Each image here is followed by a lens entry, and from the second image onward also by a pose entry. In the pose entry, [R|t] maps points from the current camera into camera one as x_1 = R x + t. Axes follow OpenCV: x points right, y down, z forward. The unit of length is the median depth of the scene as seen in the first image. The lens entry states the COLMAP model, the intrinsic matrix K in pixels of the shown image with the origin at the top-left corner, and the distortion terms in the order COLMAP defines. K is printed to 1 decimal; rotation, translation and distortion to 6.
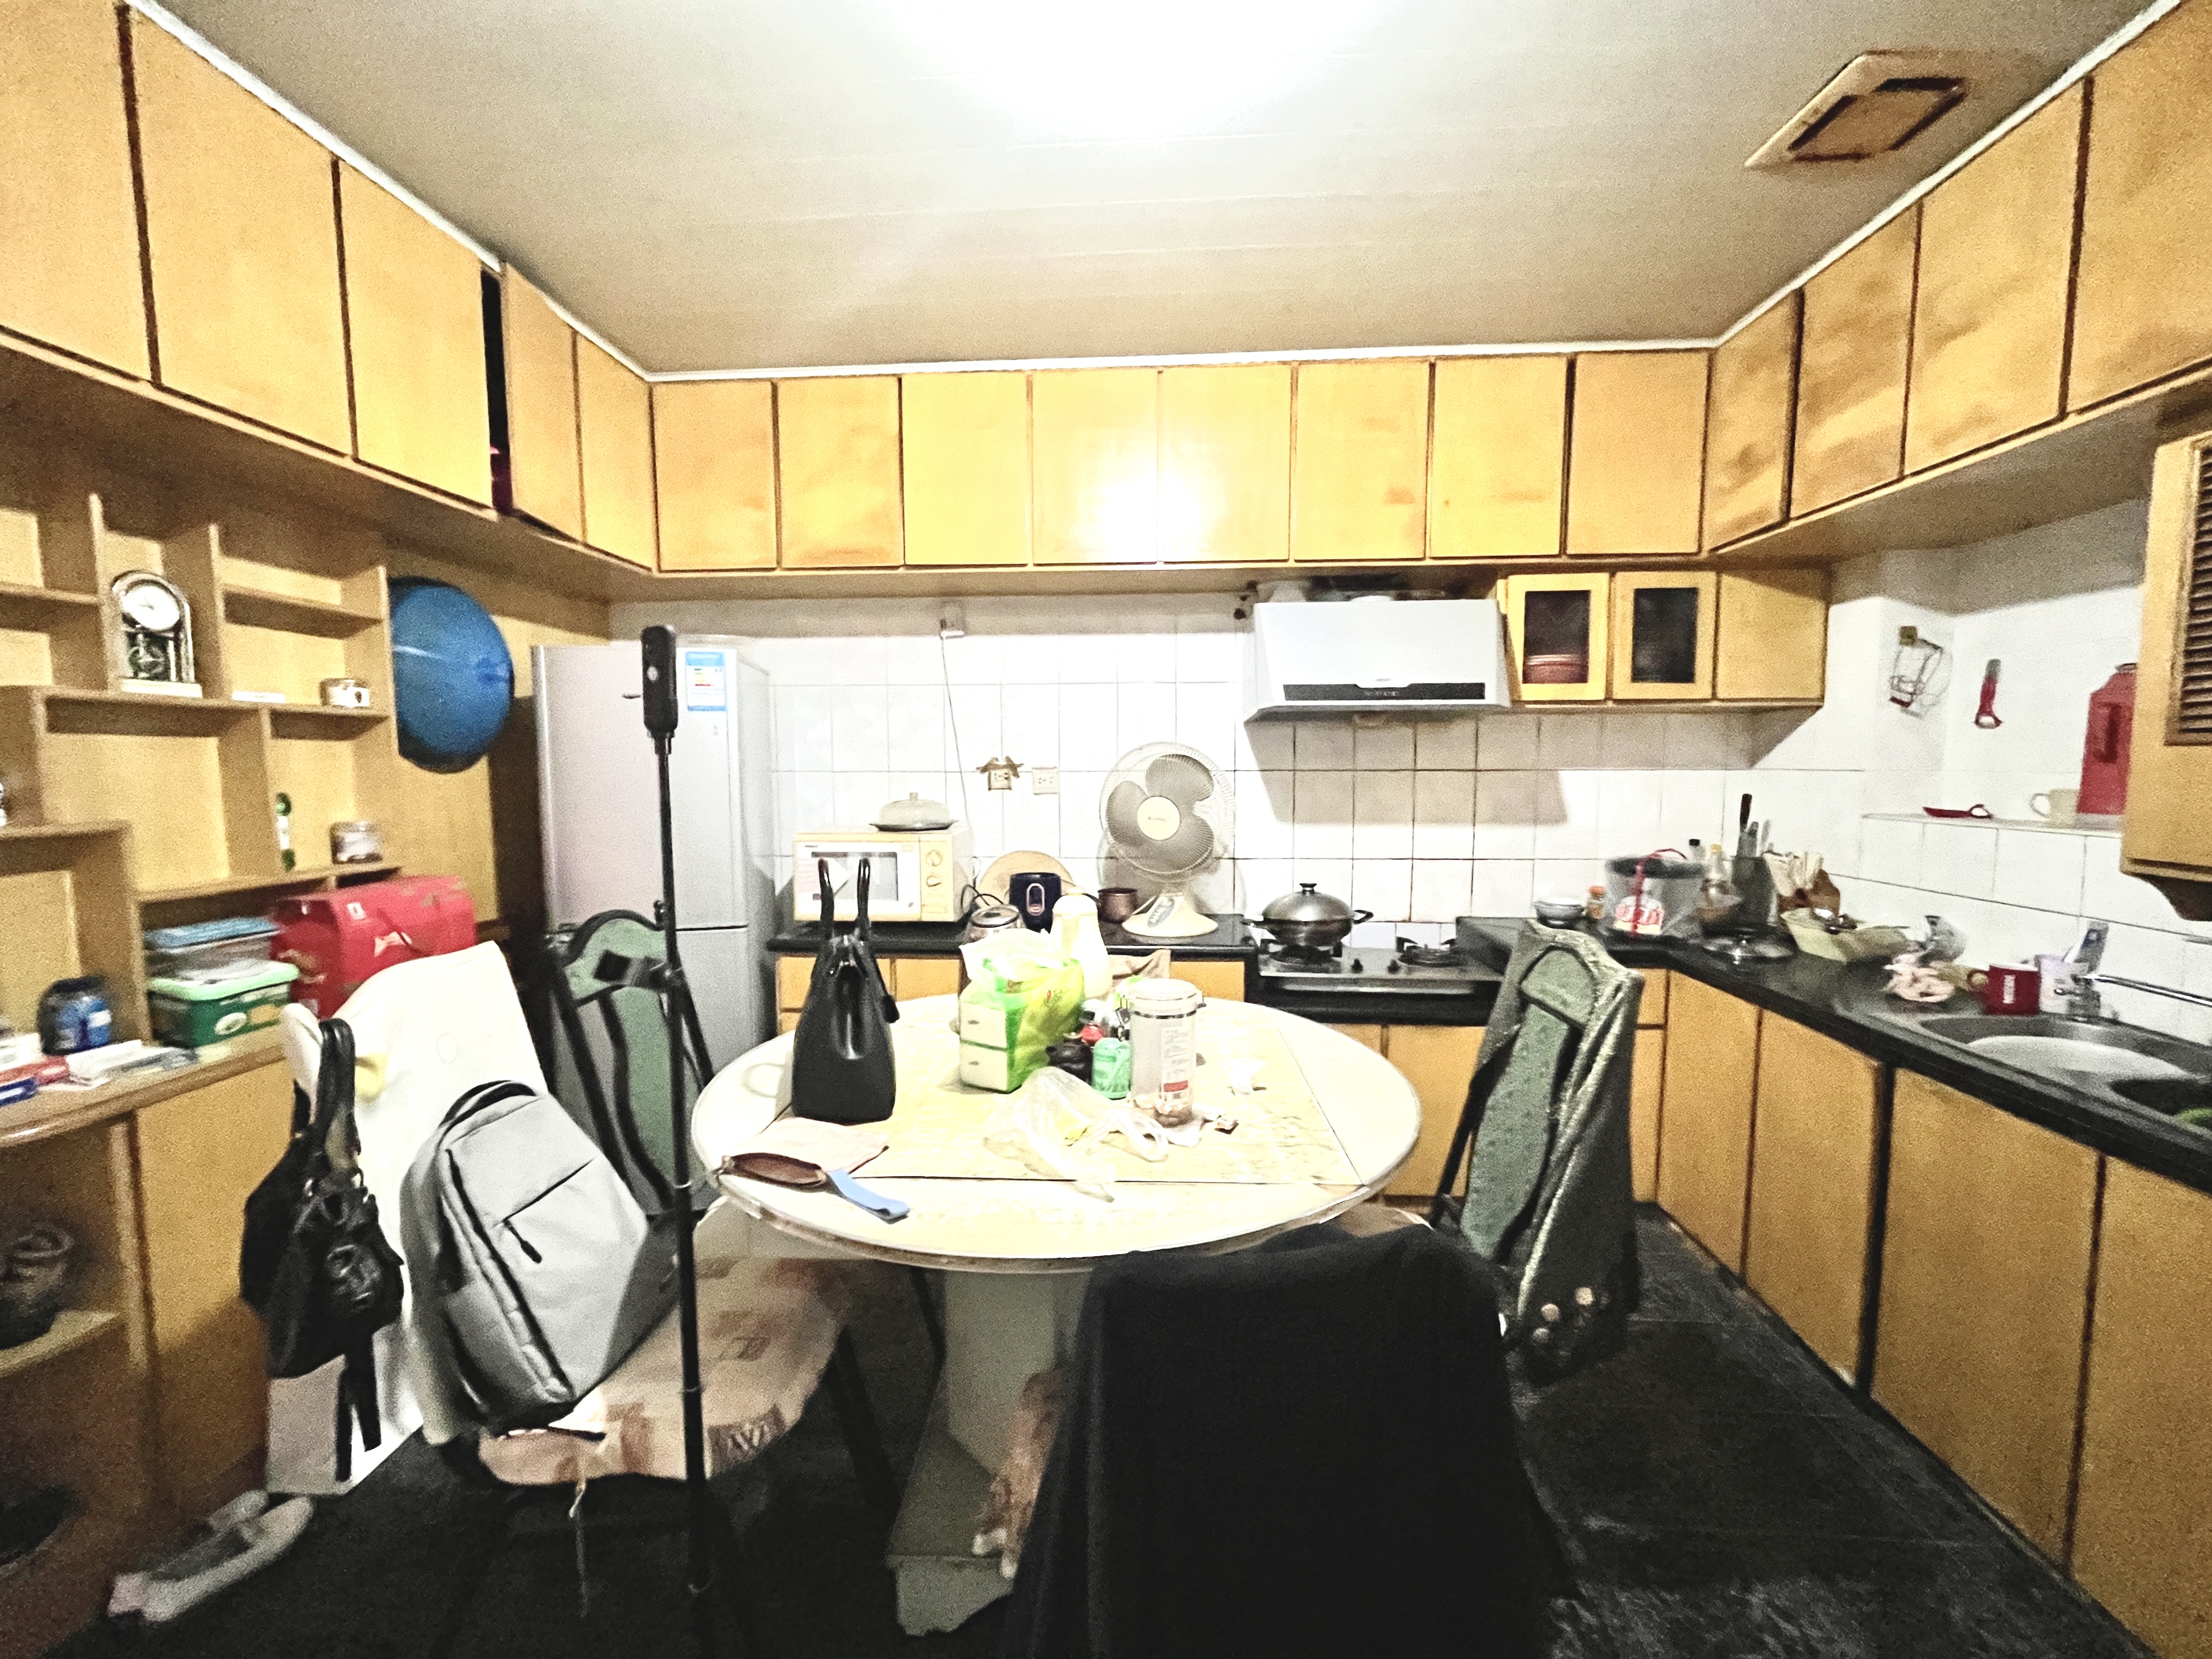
lens RADIAL K [[905.1, 0, 1100.7], [0, 905.1, 836.8], [0, 0, 1]] dist [0.000301, -0.000251]
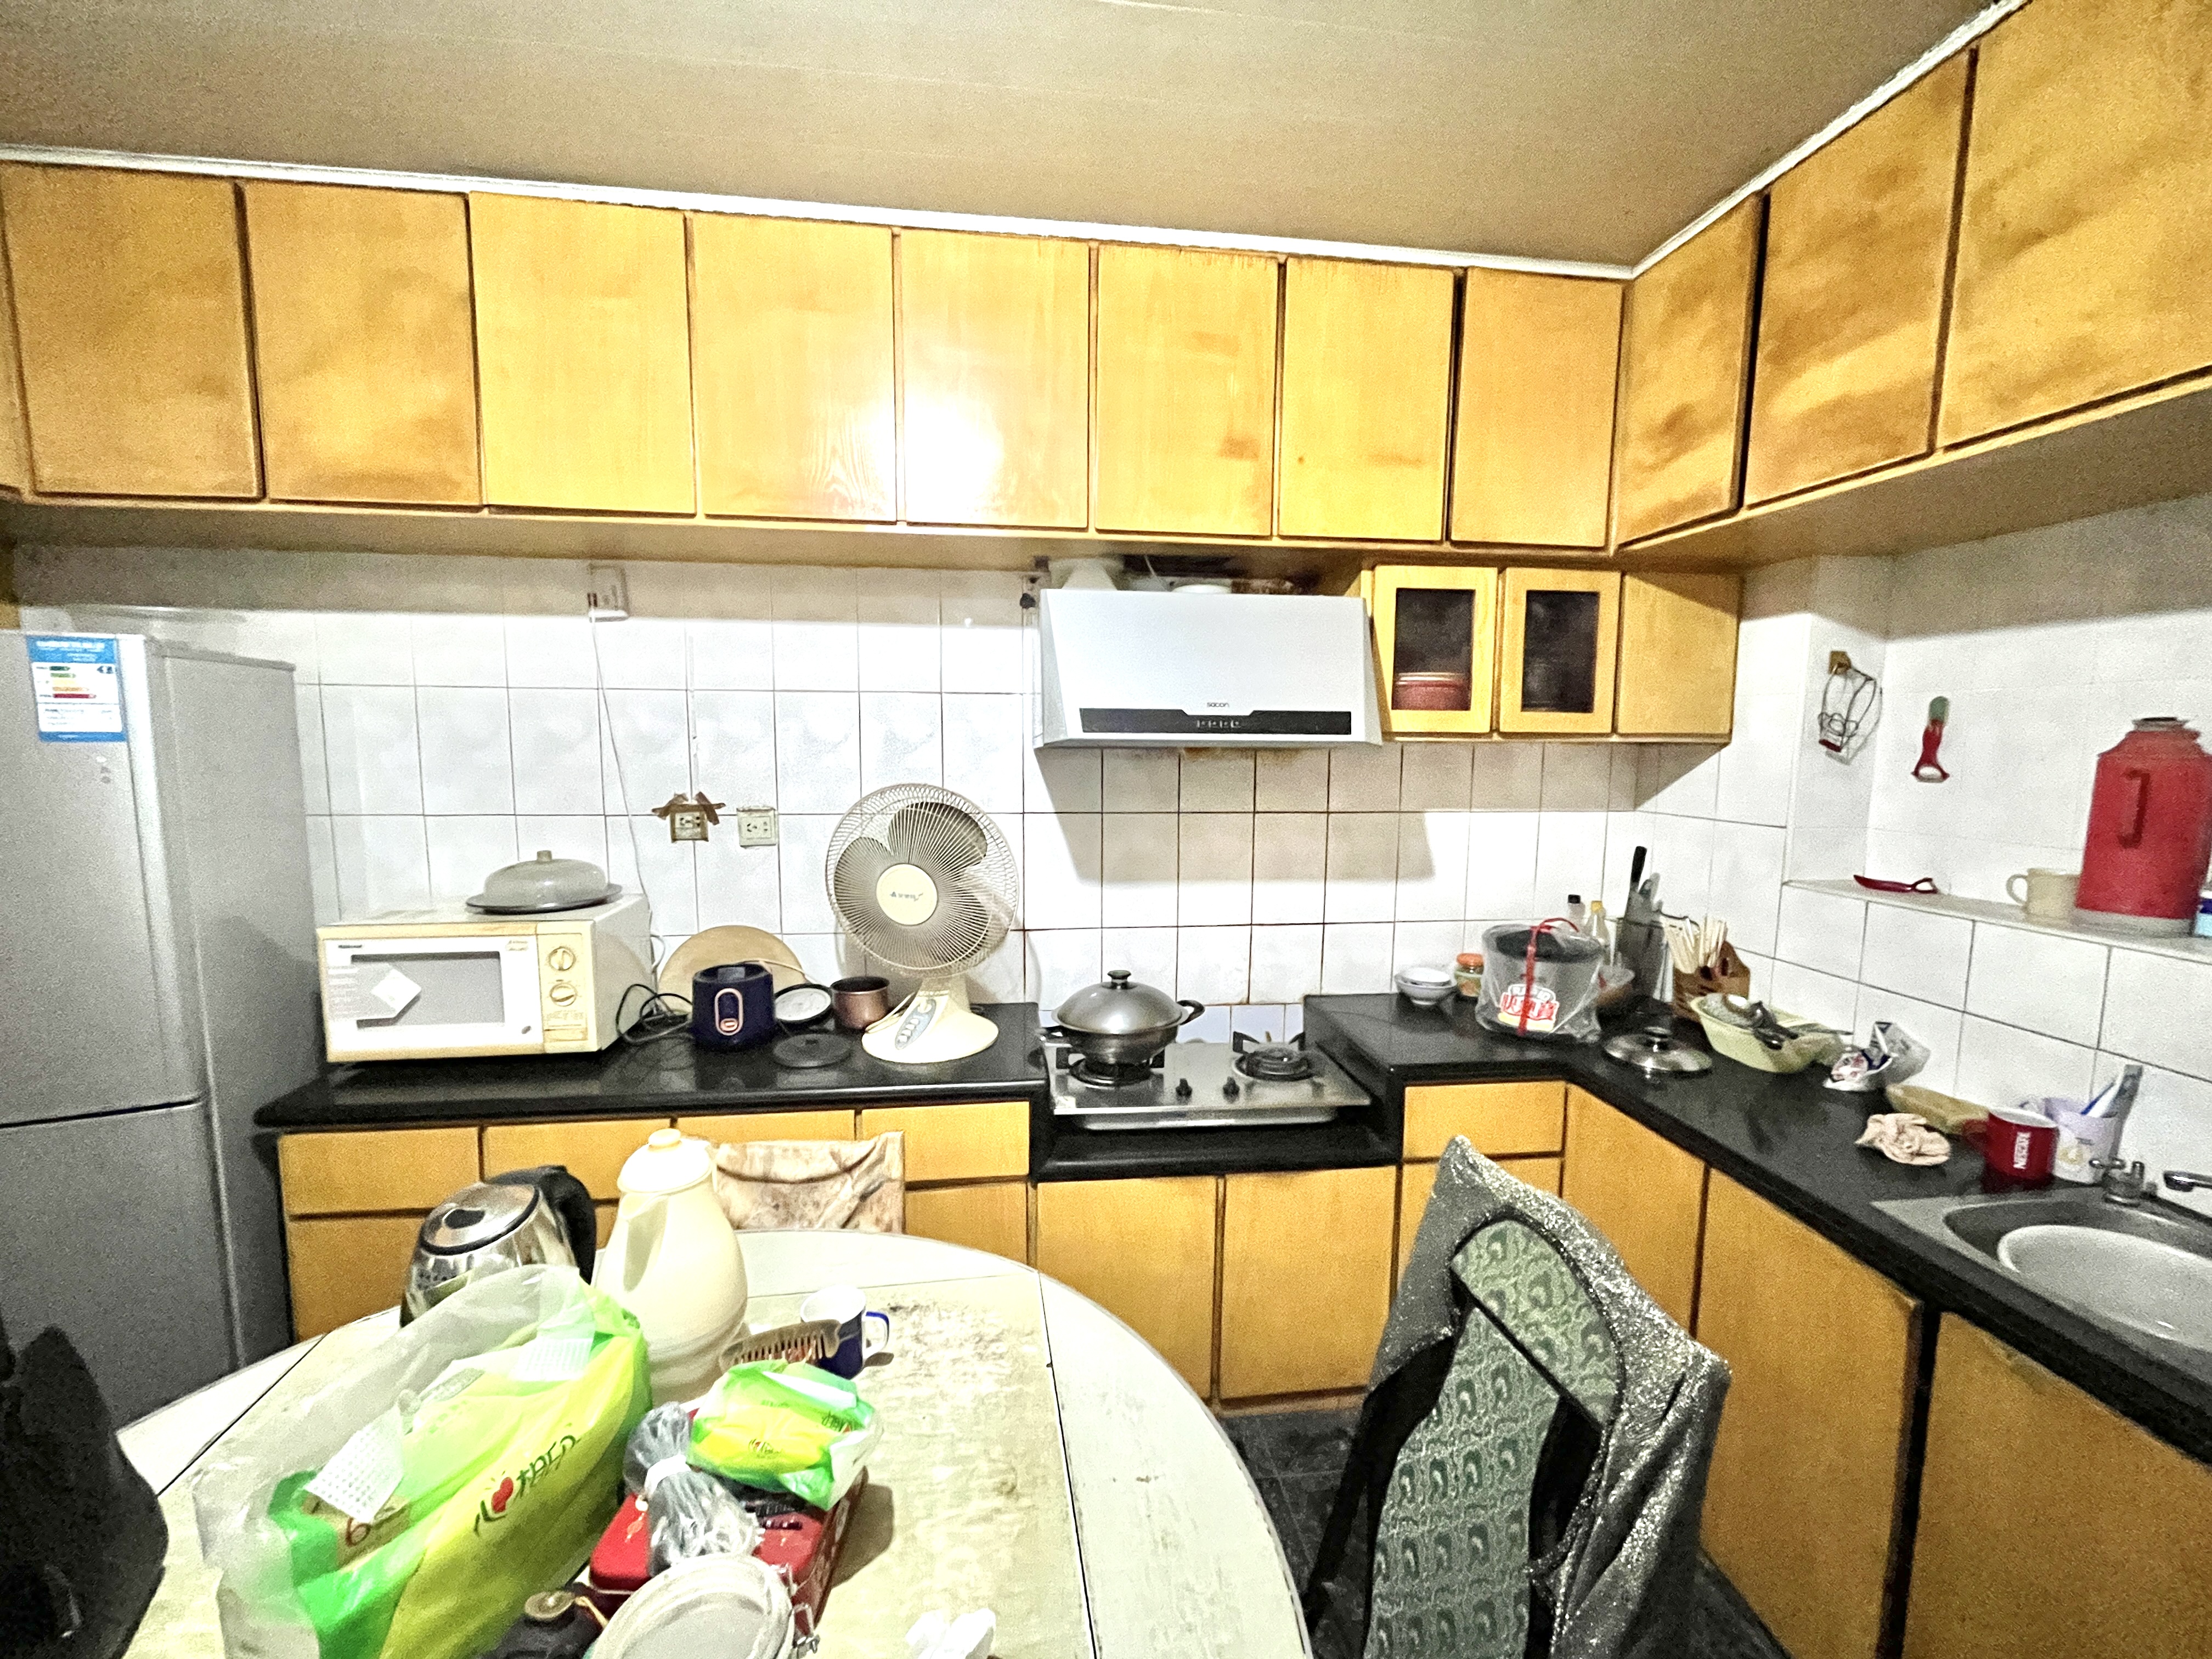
lens RADIAL K [[896.4, 0, 1101.6], [0, 896.4, 833.6], [0, 0, 1]] dist [-0.001762, -0.000386]
pose [[0.982316, -0.010372, 0.186943, 0.086008], [0.005641, 0.999651, 0.025820, -0.087460], [-0.187145, -0.024309, 0.982031, 0.309907]]
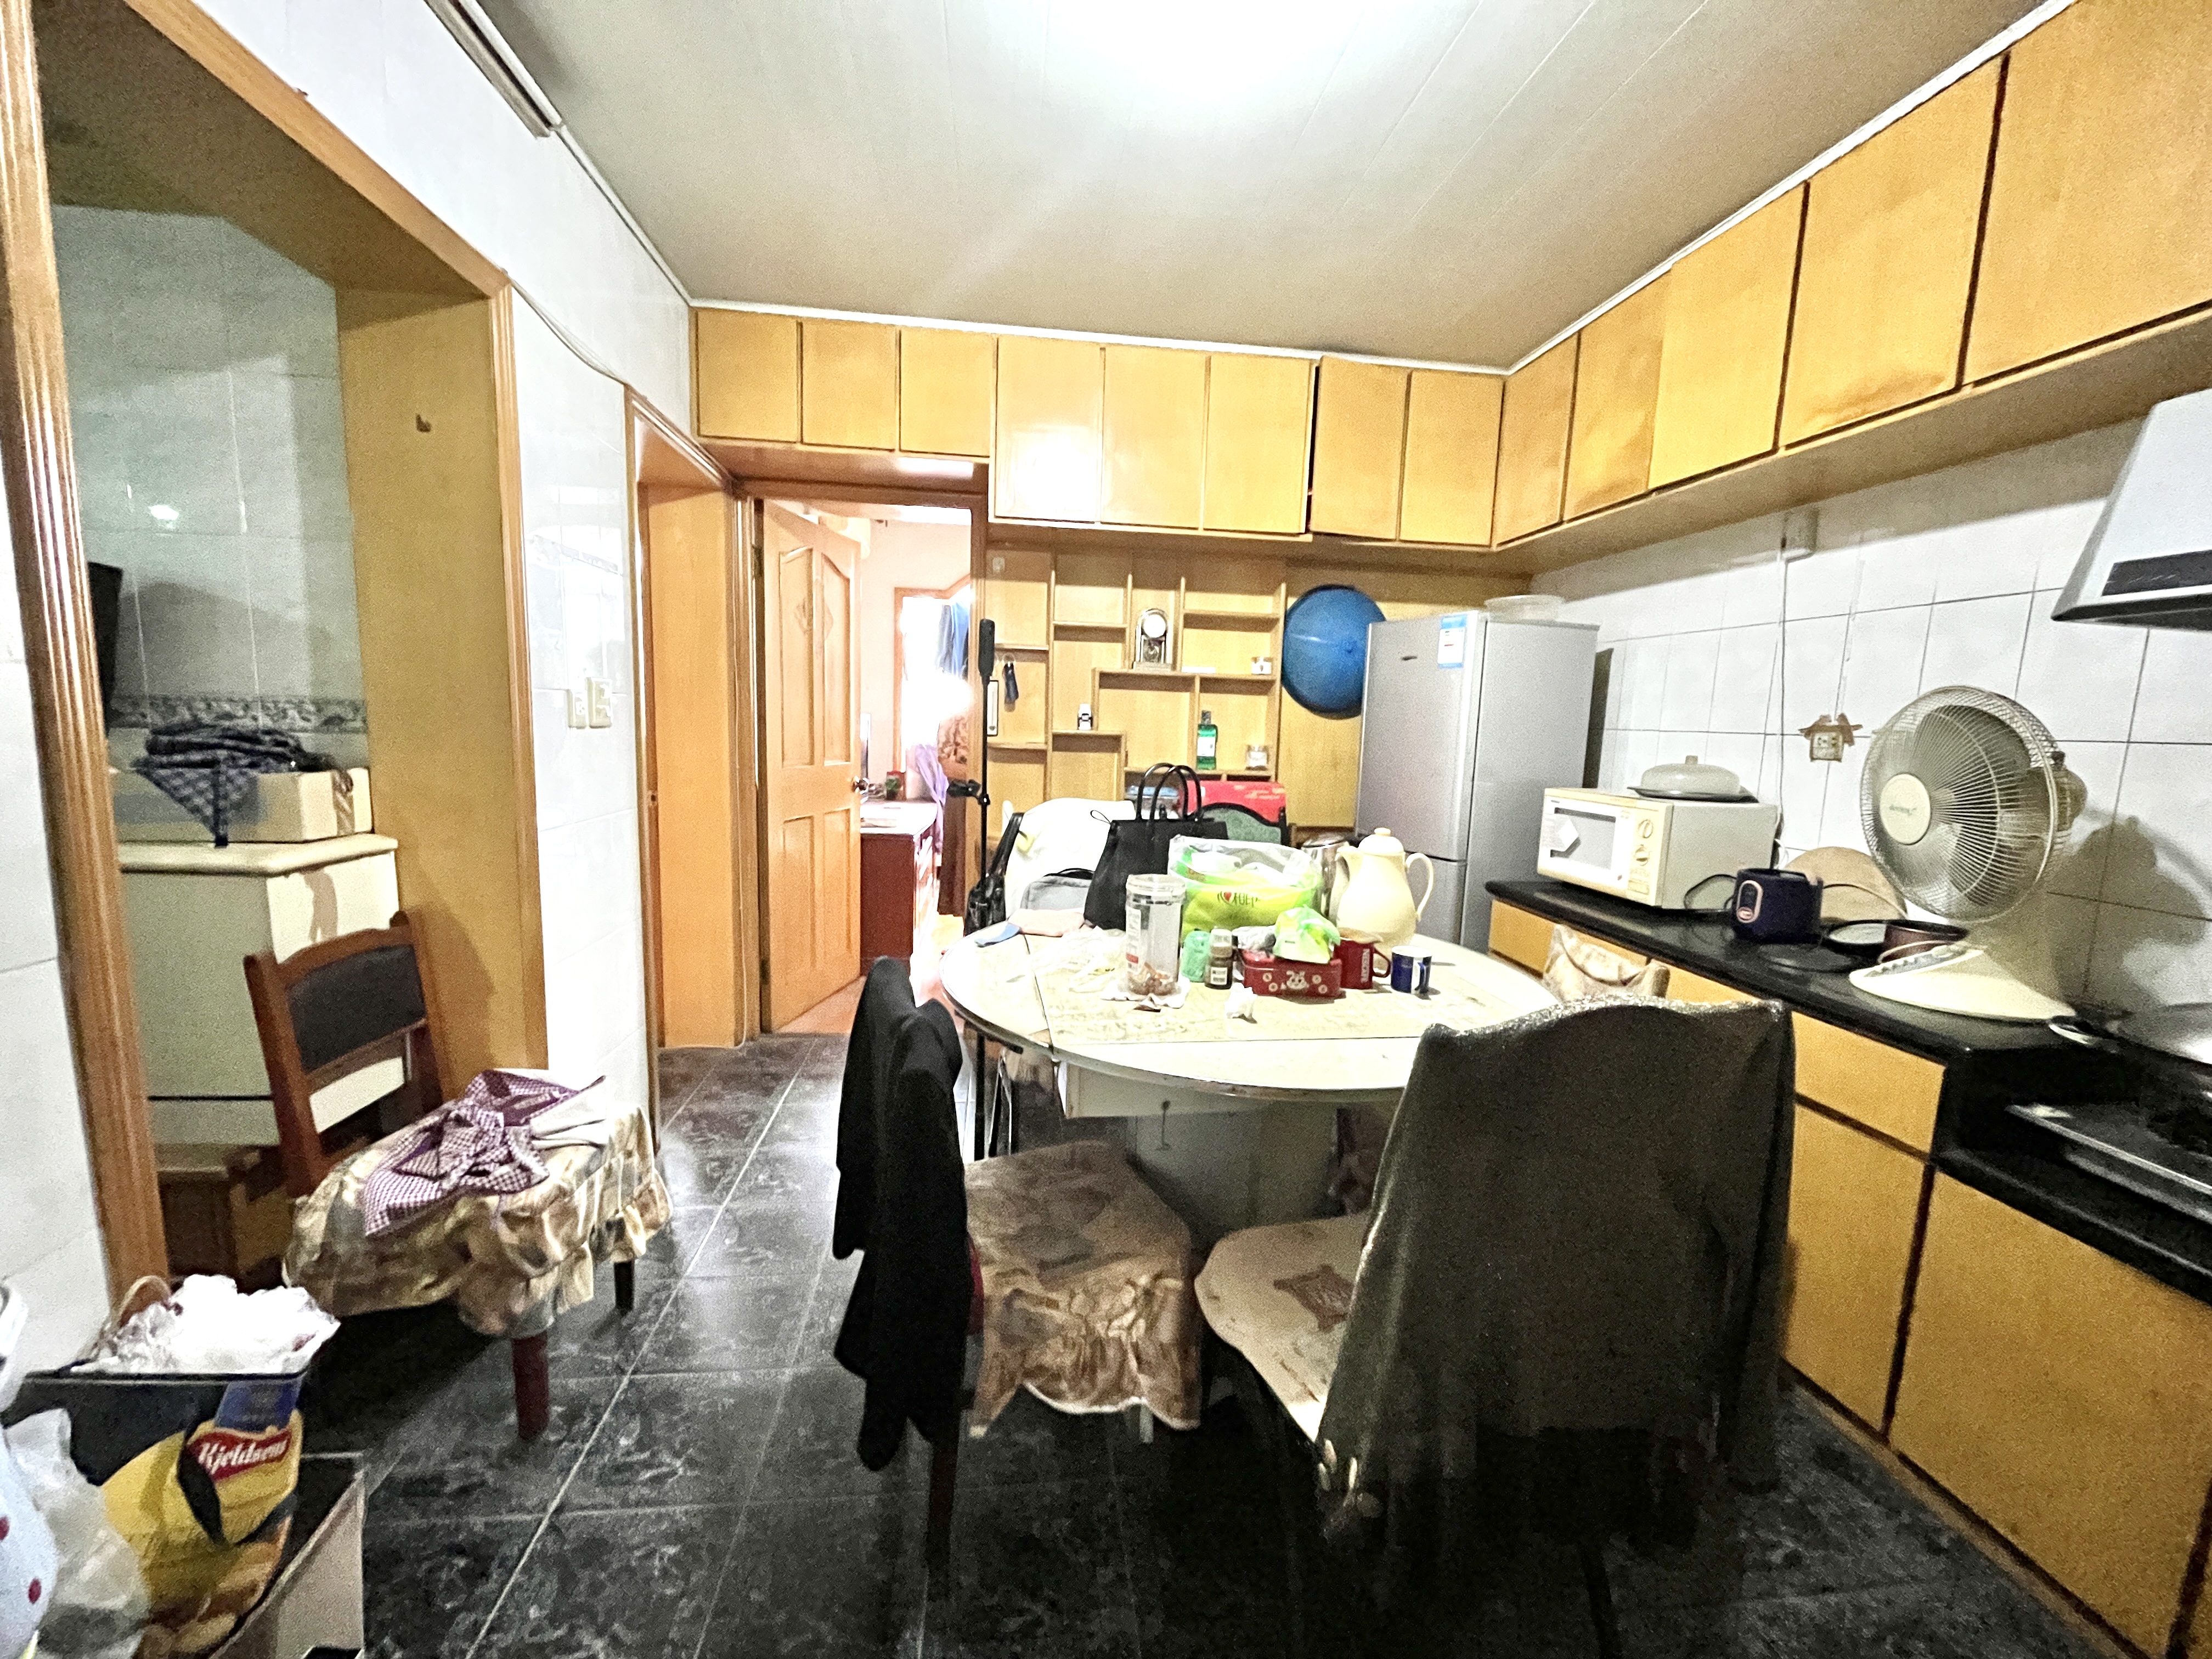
lens RADIAL K [[905.1, 0, 1100.7], [0, 905.1, 836.8], [0, 0, 1]] dist [0.000301, -0.000251]
pose [[0.175572, 0.134861, -0.975186, 0.605297], [-0.117501, 0.986362, 0.115252, -0.007642], [0.977429, 0.094350, 0.189024, 0.354841]]
